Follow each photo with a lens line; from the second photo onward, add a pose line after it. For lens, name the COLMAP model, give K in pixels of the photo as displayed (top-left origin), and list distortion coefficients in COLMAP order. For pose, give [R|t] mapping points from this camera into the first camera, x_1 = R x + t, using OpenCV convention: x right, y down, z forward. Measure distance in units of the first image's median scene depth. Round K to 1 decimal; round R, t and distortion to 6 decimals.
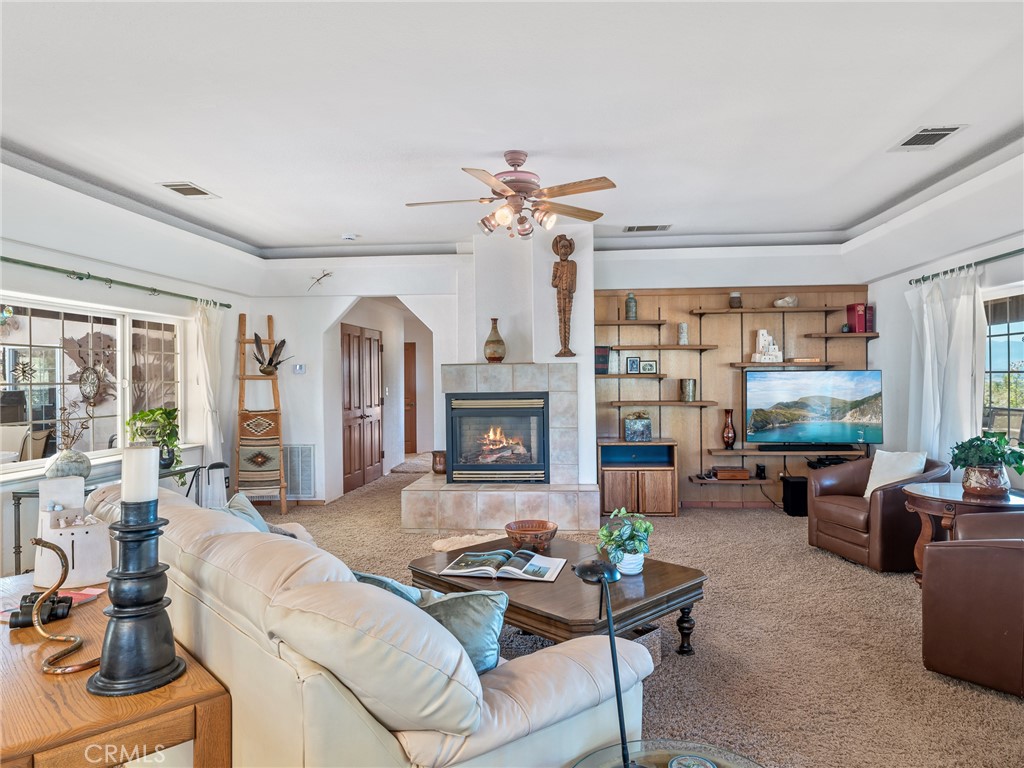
lens RADIAL K [[650.5, 0, 506.2], [0, 650.5, 384.5], [0, 0, 1]] dist [-0.001001, 0.000586]
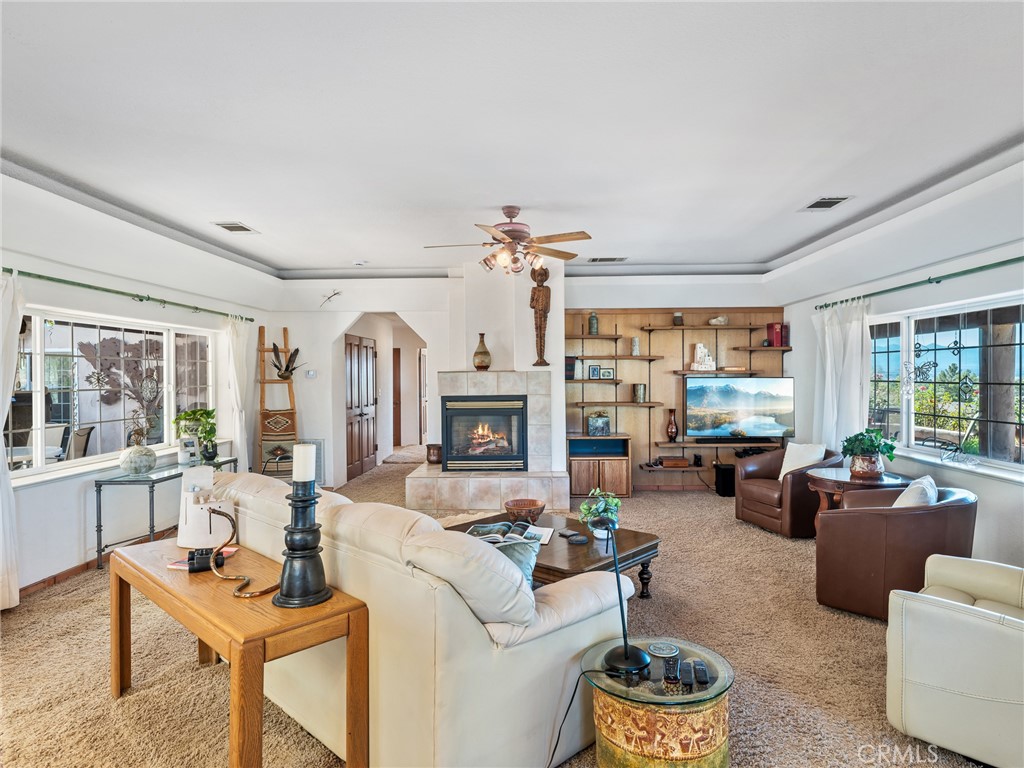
lens RADIAL K [[596.7, 0, 512.0], [0, 596.7, 384.0], [0, 0, 1]] dist [0.001196, 0.000530]
pose [[0.997123, 0.004205, 0.075689, -0.046532], [-0.004442, 0.999986, 0.002960, -0.012343], [-0.075675, -0.003288, 0.997127, -0.100037]]
